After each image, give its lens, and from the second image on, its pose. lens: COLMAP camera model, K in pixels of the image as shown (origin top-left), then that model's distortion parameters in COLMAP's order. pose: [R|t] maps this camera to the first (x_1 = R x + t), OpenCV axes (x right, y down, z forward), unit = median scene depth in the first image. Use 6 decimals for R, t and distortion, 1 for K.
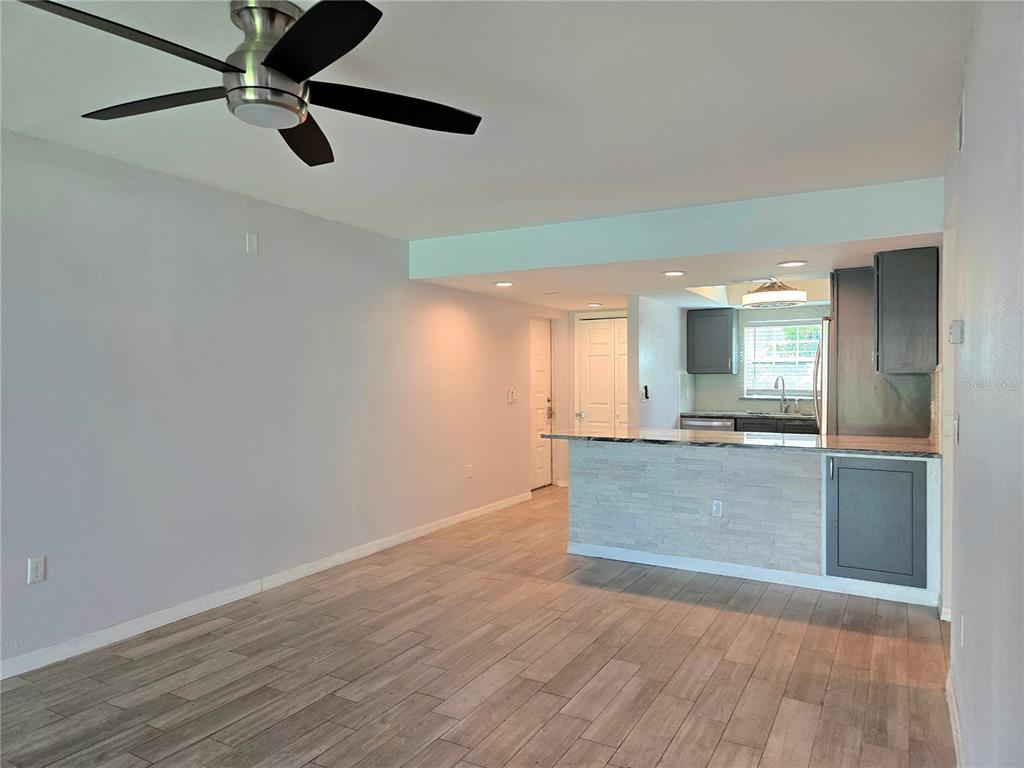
lens RADIAL K [[693.1, 0, 505.0], [0, 693.1, 387.2], [0, 0, 1]] dist [0.065998, -0.047230]
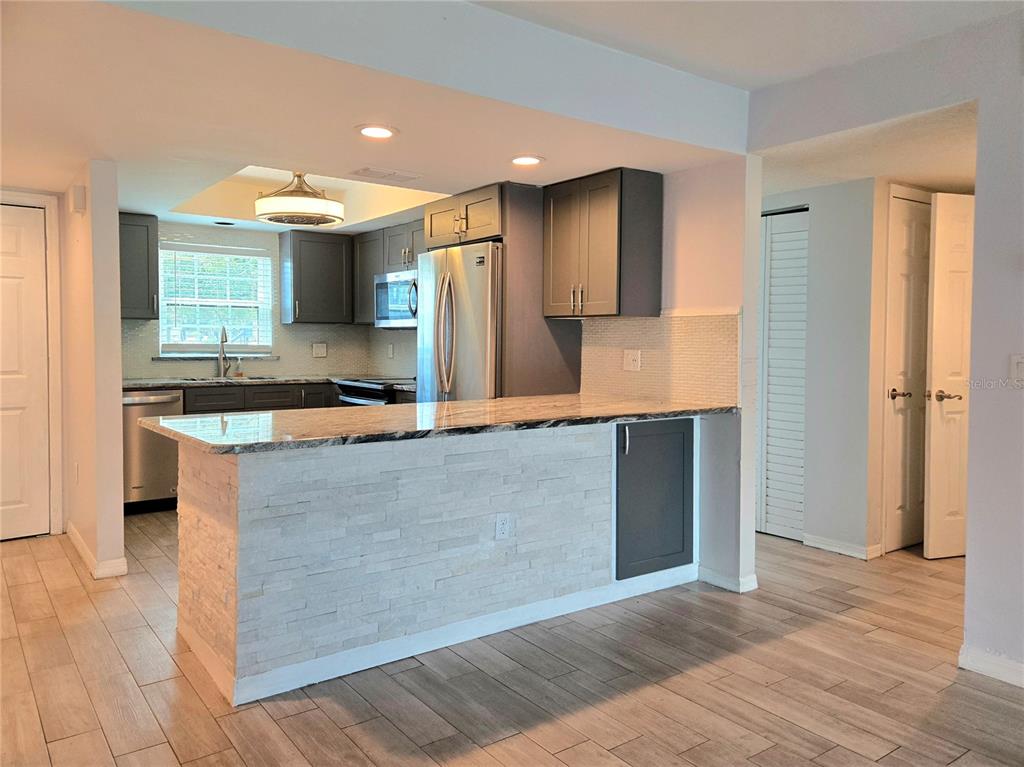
lens RADIAL K [[756.0, 0, 496.0], [0, 756.0, 362.0], [0, 0, 1]] dist [0.065861, -0.046115]
pose [[0.413876, -0.024188, 0.910012, -0.326731], [0.008941, 0.999707, 0.022505, 0.011772], [-0.910289, -0.001178, 0.413971, 0.755848]]
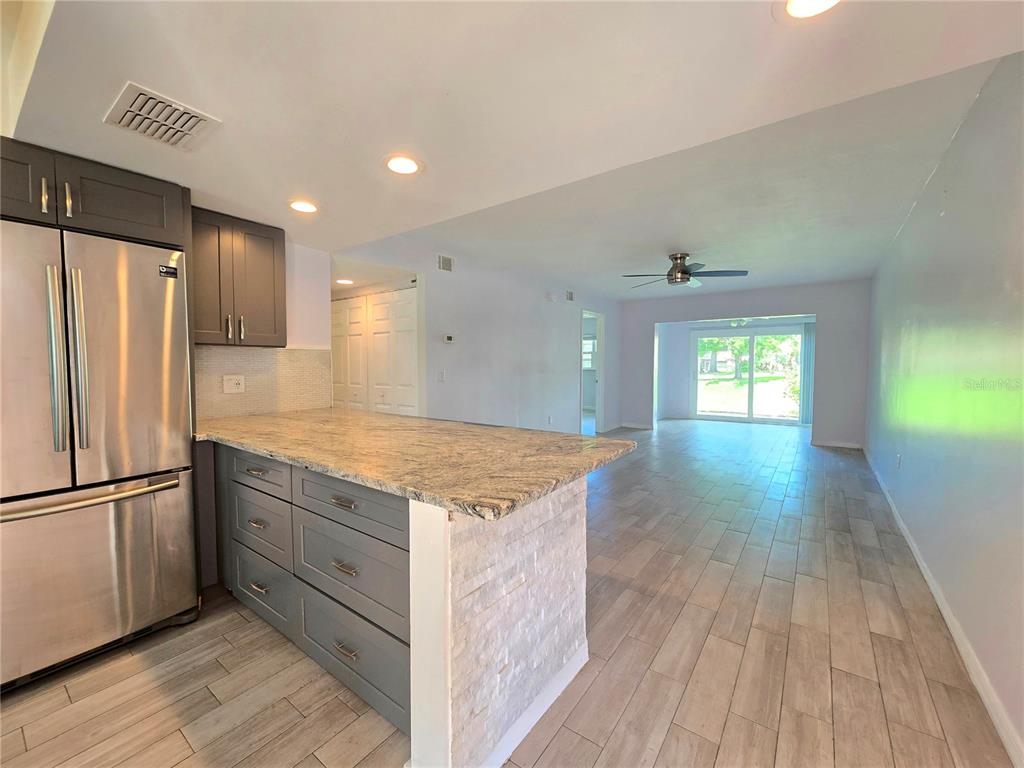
lens RADIAL K [[421.4, 0, 513.3], [0, 421.4, 380.9], [0, 0, 1]] dist [-0.001743, 0.002301]
pose [[-0.994454, -0.000903, 0.105168, 0.133931], [0.005248, 0.998291, 0.058199, -0.006745], [-0.105041, 0.058428, -0.992750, 1.556013]]
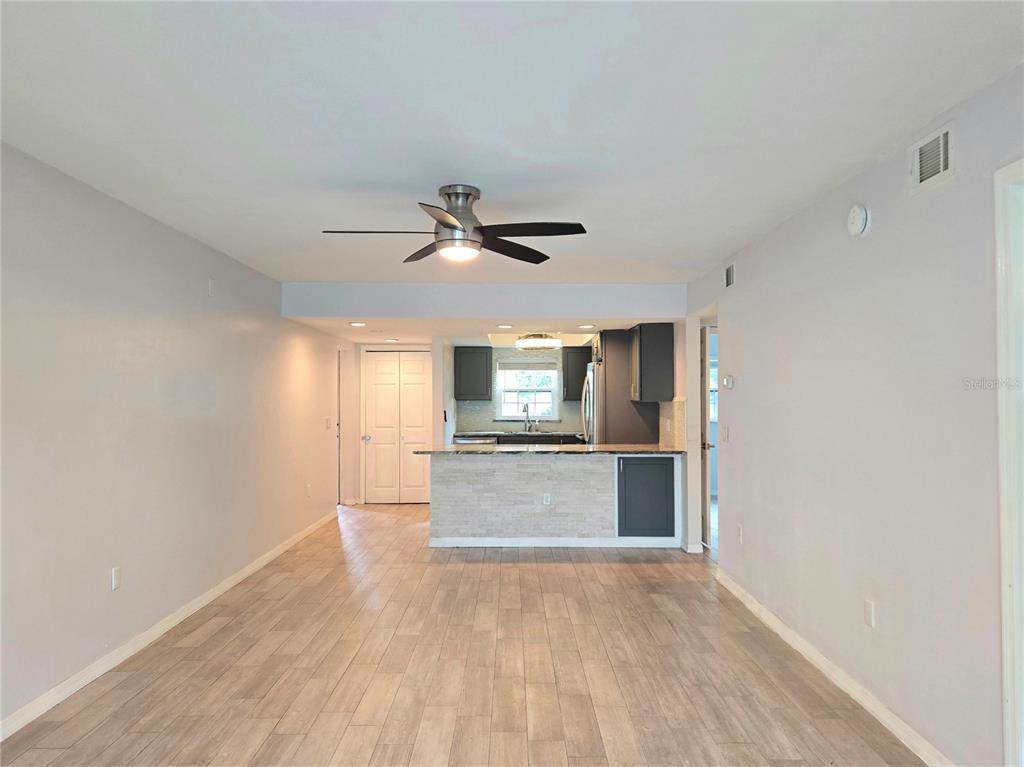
lens RADIAL K [[756.0, 0, 511.7], [0, 756.0, 380.6], [0, 0, 1]] dist [0.065861, -0.046115]
pose [[0.867838, 0.011976, 0.496702, -0.532105], [0.007923, 0.999249, -0.037936, -0.005700], [-0.496784, 0.036858, 0.867091, -0.294802]]
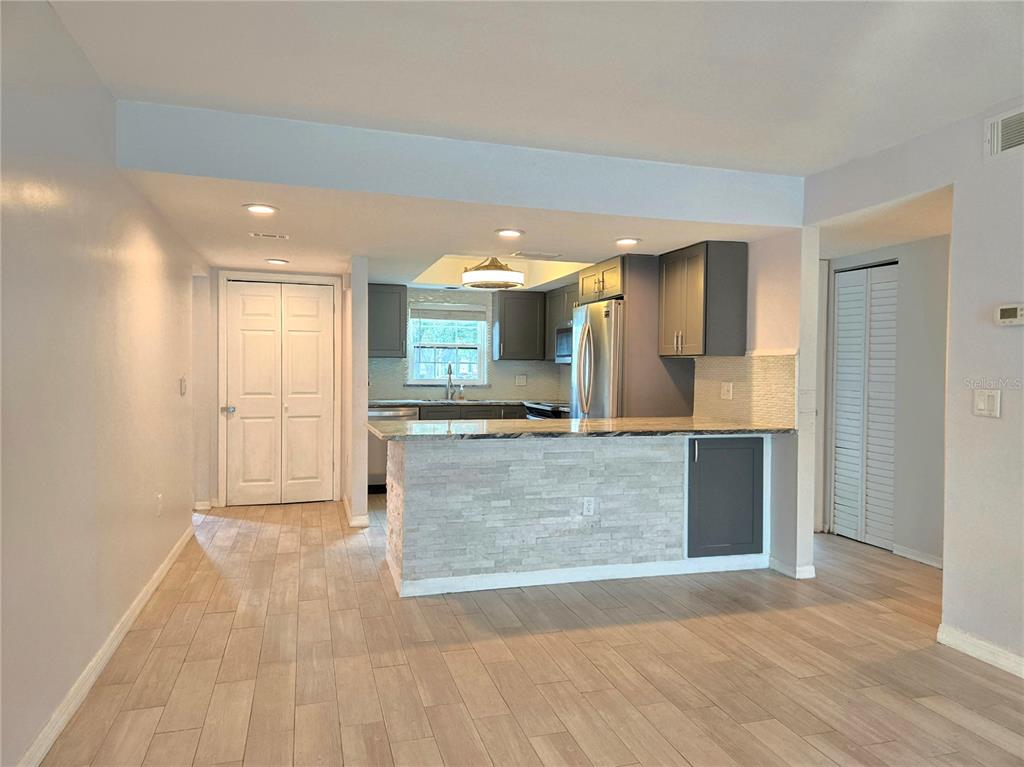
lens RADIAL K [[693.1, 0, 515.0], [0, 693.1, 380.4], [0, 0, 1]] dist [0.065998, -0.047230]
pose [[0.685537, -0.003506, 0.728029, -0.415650], [0.000680, 0.999991, 0.004175, 0.011554], [-0.728037, -0.002367, 0.685534, 0.486863]]
